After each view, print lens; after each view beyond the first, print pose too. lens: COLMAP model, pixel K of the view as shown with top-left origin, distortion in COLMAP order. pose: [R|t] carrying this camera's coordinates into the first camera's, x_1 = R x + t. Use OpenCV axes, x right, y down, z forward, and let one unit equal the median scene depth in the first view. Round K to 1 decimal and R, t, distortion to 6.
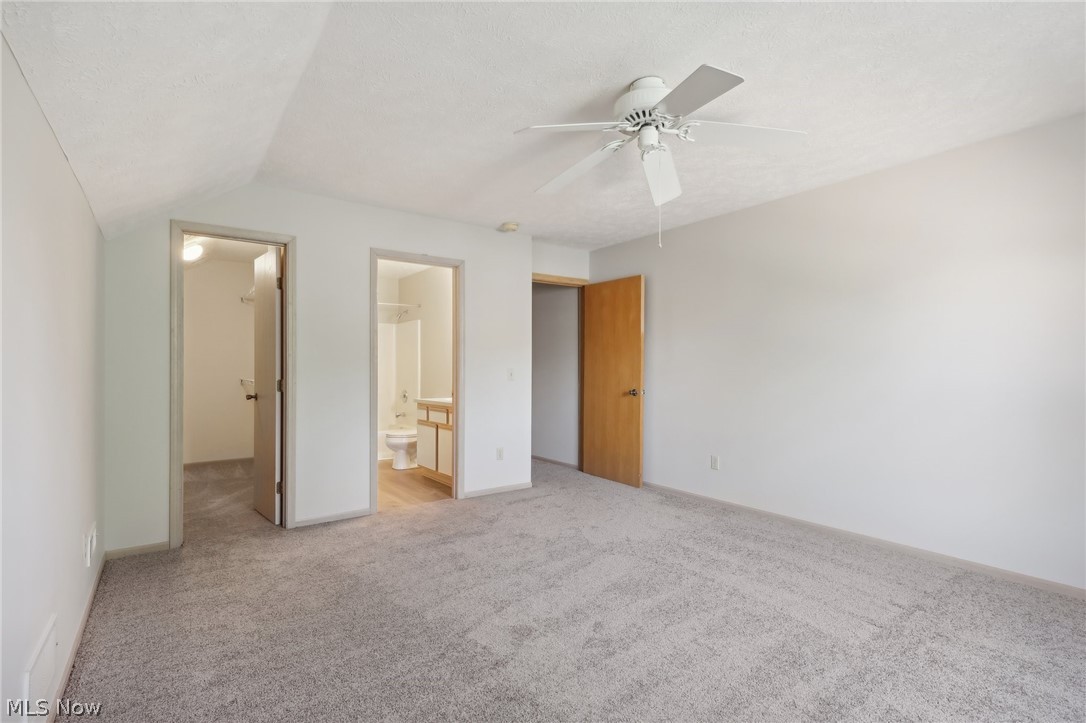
lens RADIAL K [[507.6, 0, 542.5], [0, 507.6, 357.4], [0, 0, 1]] dist [0.007339, 0.000621]
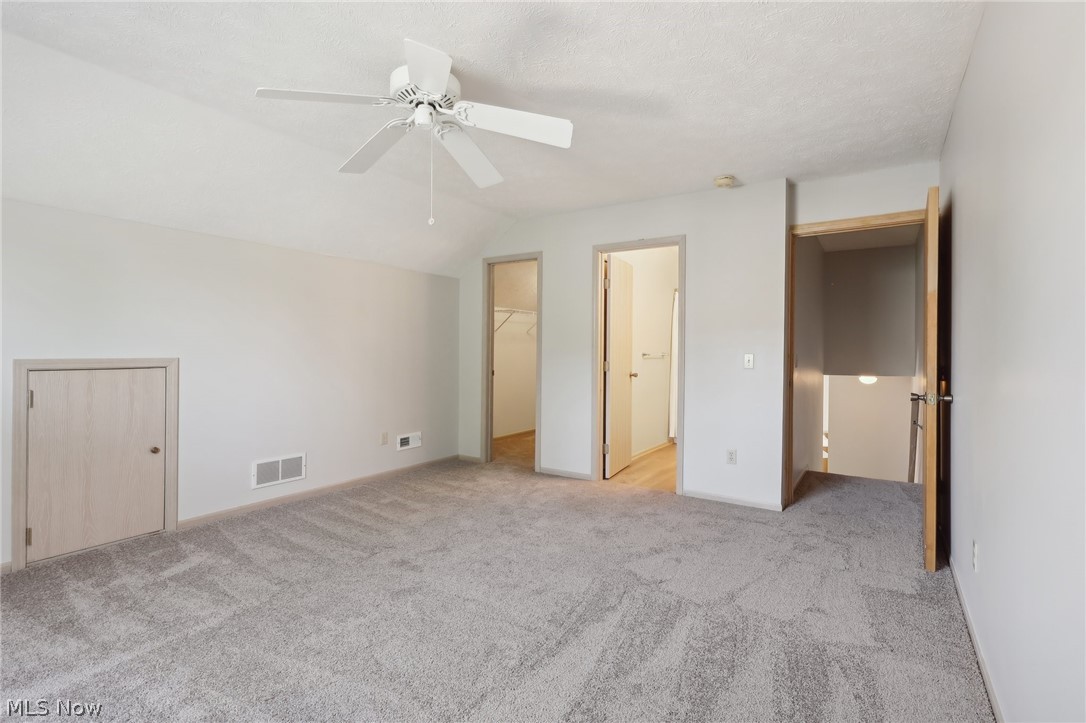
lens RADIAL K [[507.6, 0, 542.5], [0, 507.6, 357.4], [0, 0, 1]] dist [0.007339, 0.000621]
pose [[0.332792, 0.003379, -0.942994, 0.585481], [0.011848, 0.999900, 0.007764, 0.017133], [0.942926, -0.013756, 0.332719, 0.430778]]
